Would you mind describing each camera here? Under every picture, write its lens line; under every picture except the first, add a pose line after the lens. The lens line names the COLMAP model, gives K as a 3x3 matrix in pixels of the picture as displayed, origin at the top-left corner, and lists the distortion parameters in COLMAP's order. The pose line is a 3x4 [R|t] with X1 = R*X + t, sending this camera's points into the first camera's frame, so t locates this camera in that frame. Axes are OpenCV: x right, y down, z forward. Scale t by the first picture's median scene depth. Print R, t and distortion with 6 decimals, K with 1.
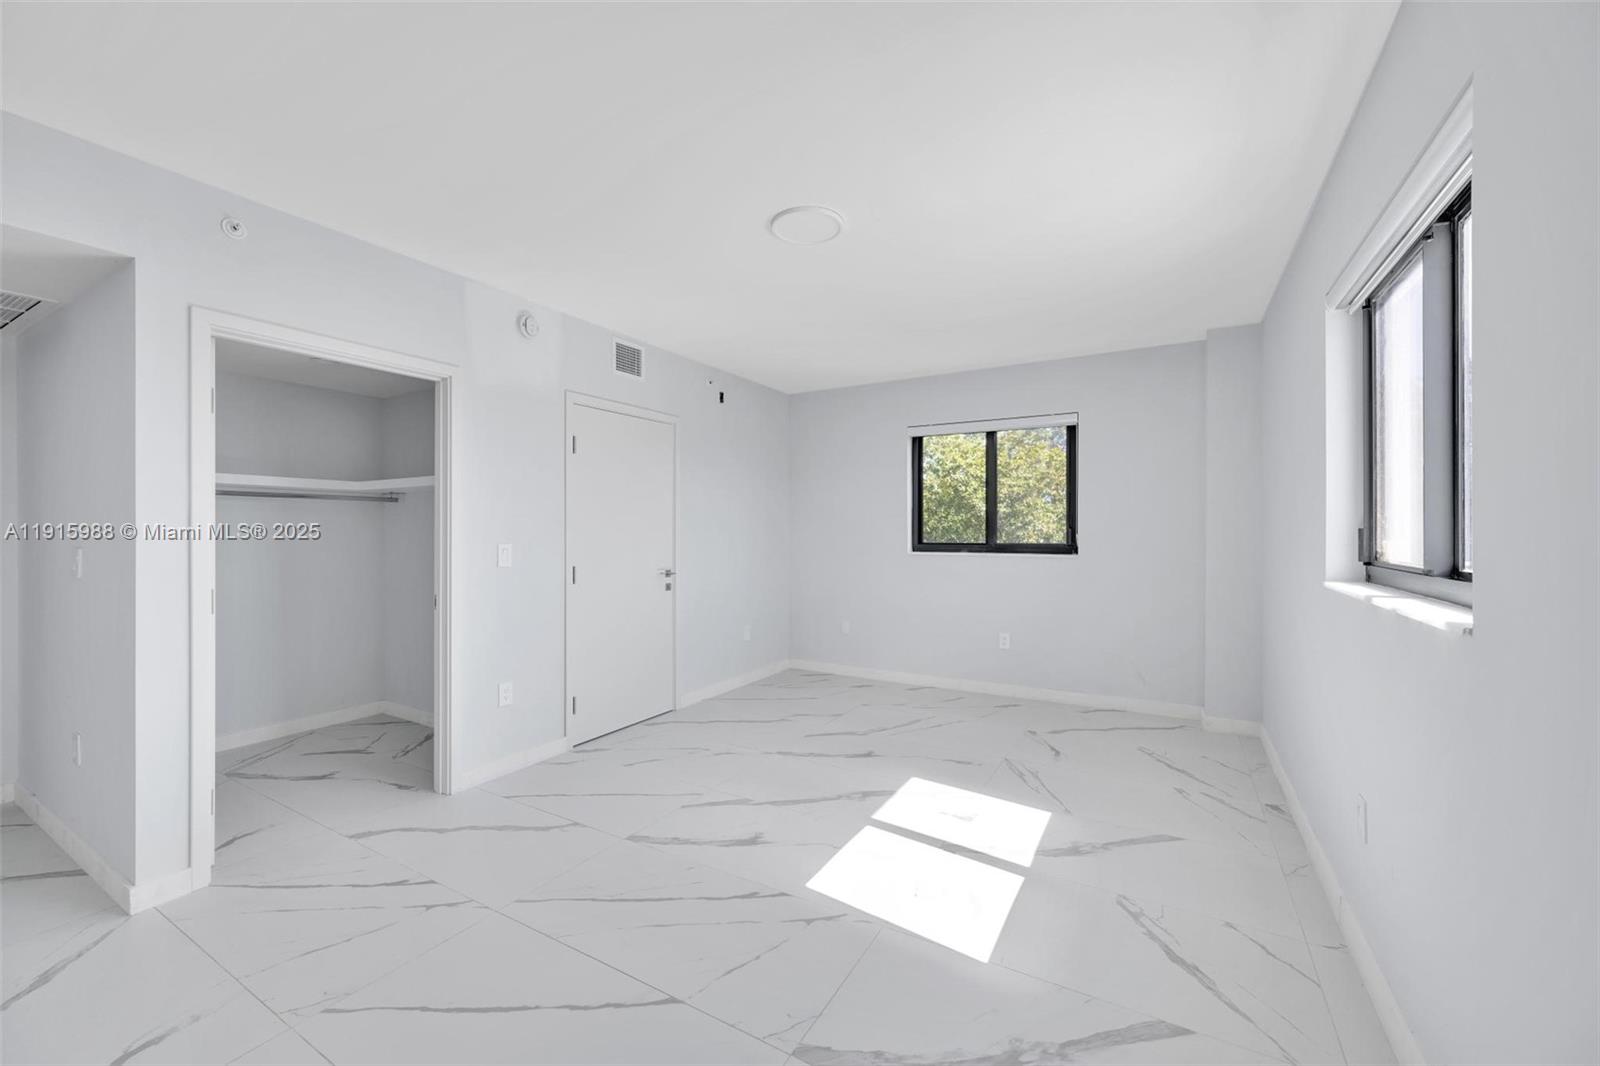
lens RADIAL K [[631.2, 0, 807.6], [0, 631.2, 533.2], [0, 0, 1]] dist [0.007647, -0.000247]
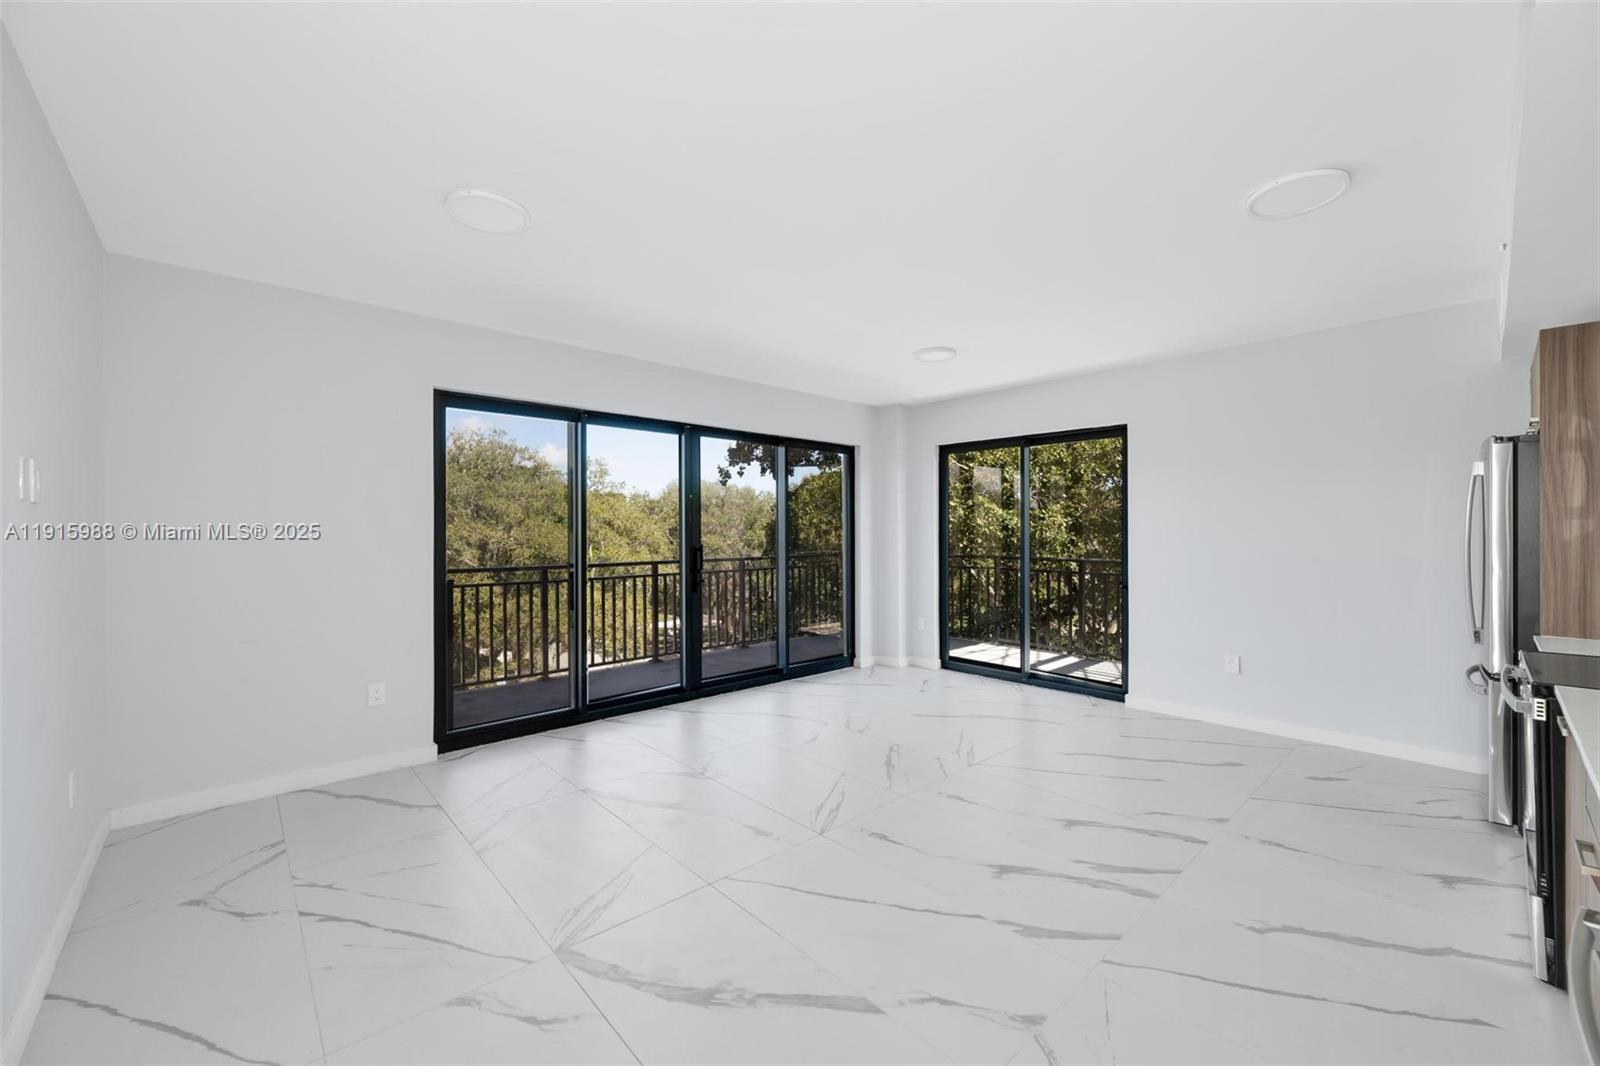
lens RADIAL K [[635.0, 0, 793.6], [0, 635.0, 533.5], [0, 0, 1]] dist [0.002251, 0.000007]
pose [[-0.953554, 0.013426, 0.300921, -0.076462], [0.013807, 0.999904, -0.000860, -0.014829], [-0.300904, 0.003335, -0.953649, 1.859164]]
